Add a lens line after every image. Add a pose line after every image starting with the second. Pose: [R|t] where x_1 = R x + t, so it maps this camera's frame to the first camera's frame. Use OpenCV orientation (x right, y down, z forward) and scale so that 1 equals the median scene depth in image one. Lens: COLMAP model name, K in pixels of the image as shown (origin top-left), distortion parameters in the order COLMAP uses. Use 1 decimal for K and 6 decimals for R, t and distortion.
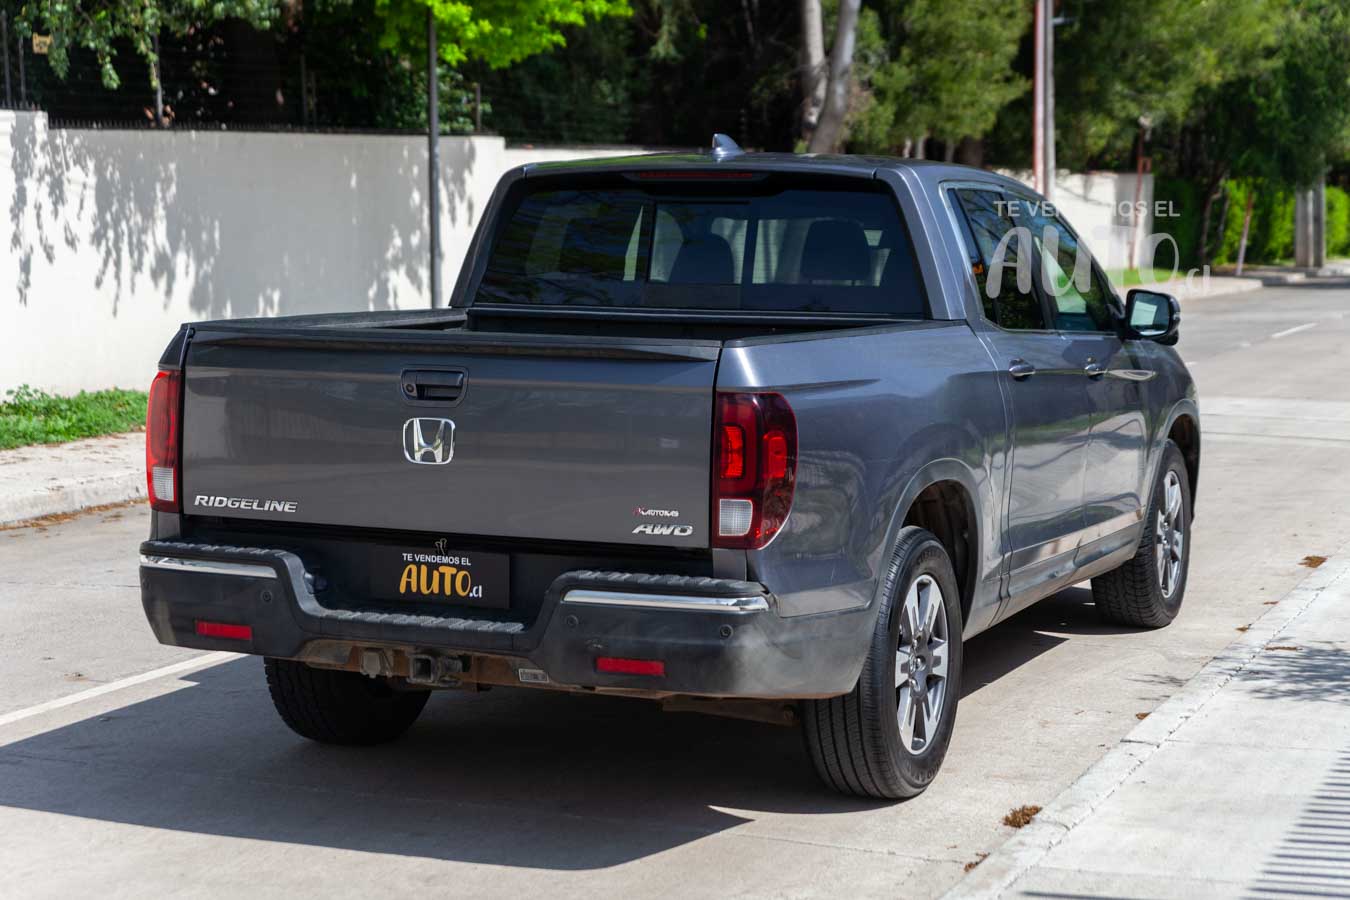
lens RADIAL K [[2601.7, 0, 673.0], [0, 2601.7, 442.1], [0, 0, 1]] dist [0.024185, 0.000000]
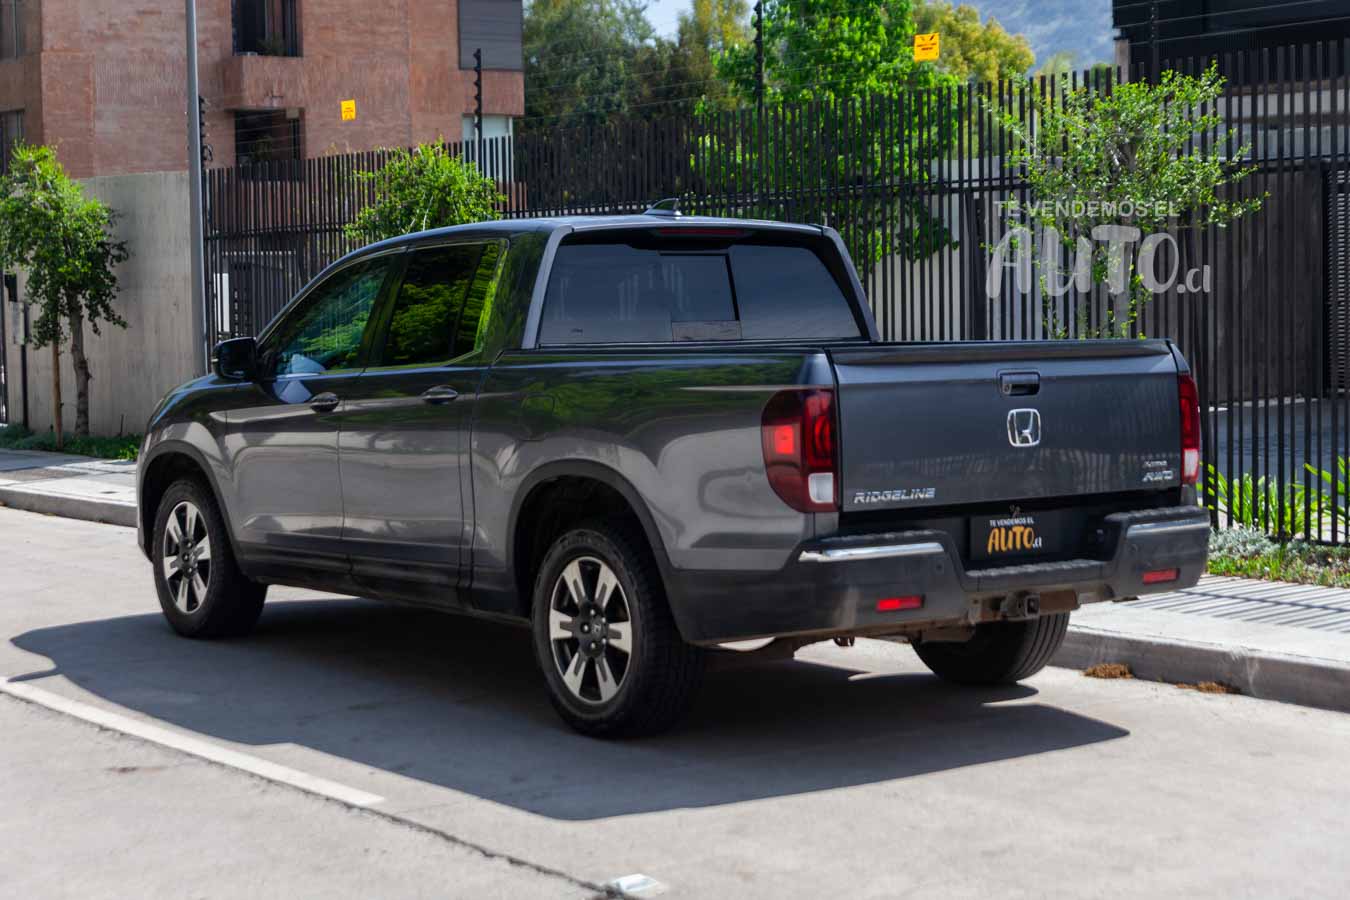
lens RADIAL K [[2360.7, 0, 674.4], [0, 2360.7, 452.4], [0, 0, 1]] dist [0.154821, 0.000000]
pose [[0.510347, -0.061173, 0.857790, -1.144688], [0.104700, 0.994466, 0.008628, -0.015996], [-0.853571, 0.085408, 0.513928, 0.527206]]
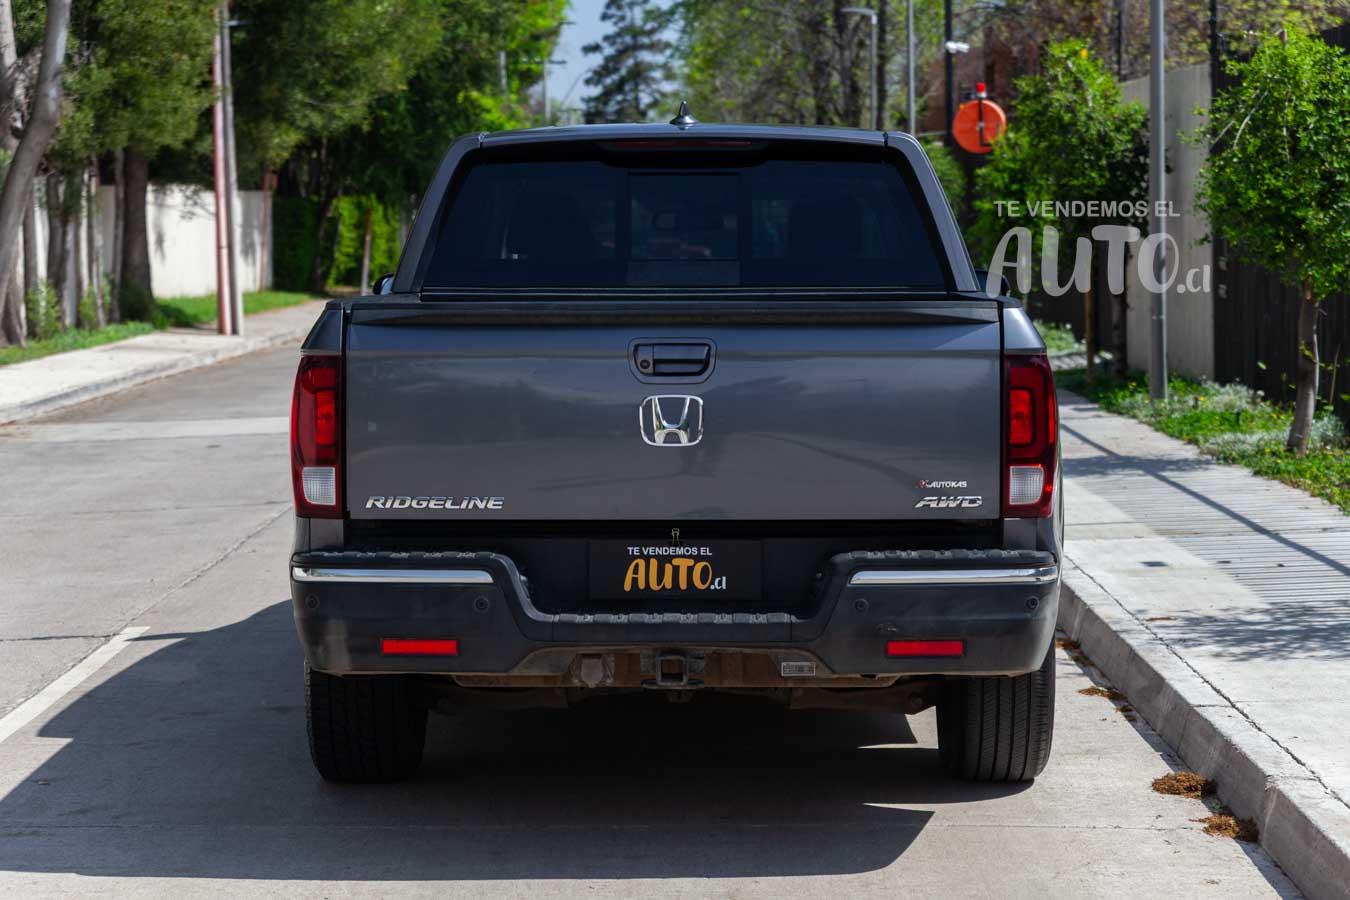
lens RADIAL K [[2800.8, 0, 677.4], [0, 2800.8, 456.0], [0, 0, 1]] dist [0.029758, 0.000000]
pose [[0.926379, -0.041219, 0.374329, -0.443985], [0.045715, 0.998950, -0.003135, 0.014563], [-0.373807, 0.020017, 0.927291, 0.085076]]
